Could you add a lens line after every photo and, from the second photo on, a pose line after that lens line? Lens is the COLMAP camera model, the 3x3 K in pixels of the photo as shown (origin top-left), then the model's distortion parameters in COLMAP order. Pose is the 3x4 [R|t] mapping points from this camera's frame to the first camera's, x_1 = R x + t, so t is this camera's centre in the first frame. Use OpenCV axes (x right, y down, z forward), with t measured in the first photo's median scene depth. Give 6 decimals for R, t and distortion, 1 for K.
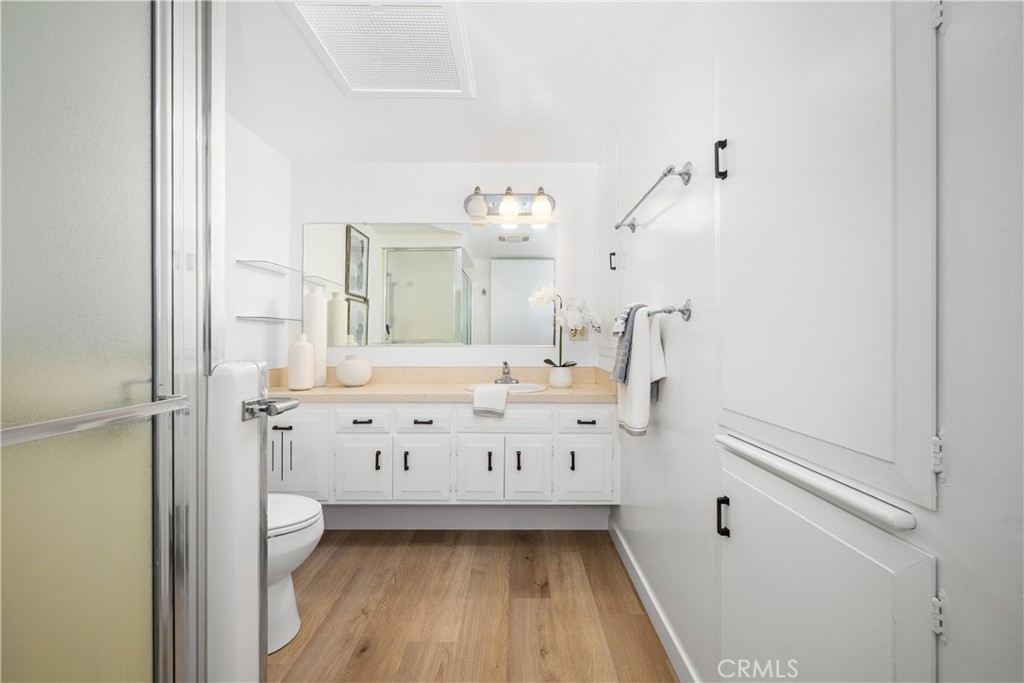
lens RADIAL K [[409.7, 0, 506.0], [0, 409.7, 340.6], [0, 0, 1]] dist [-0.001841, 0.000279]
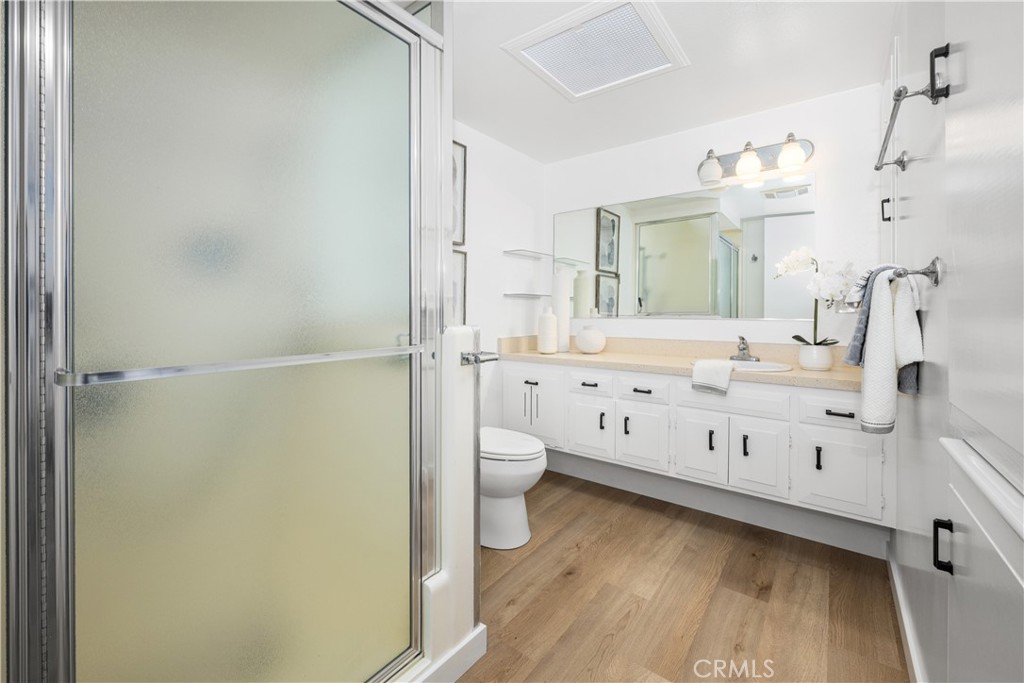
lens RADIAL K [[409.7, 0, 513.5], [0, 409.7, 314.6], [0, 0, 1]] dist [-0.001841, 0.000279]
pose [[0.804256, 0.004563, -0.594266, 0.153560], [-0.003451, 0.999990, 0.003008, 0.002376], [0.594274, -0.000369, 0.804263, -0.033581]]
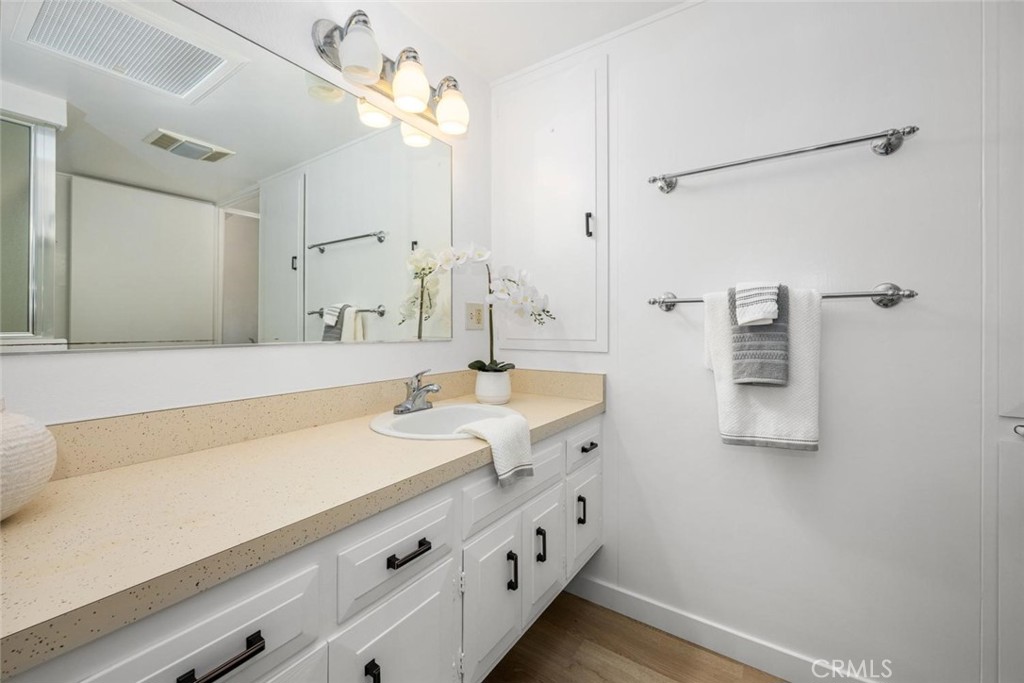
lens RADIAL K [[409.7, 0, 507.1], [0, 409.7, 337.8], [0, 0, 1]] dist [-0.001841, 0.000279]
pose [[0.551797, -0.011871, 0.833894, -0.451366], [0.001962, 0.999914, 0.012936, 0.002562], [-0.833976, -0.005502, 0.551773, 0.722089]]
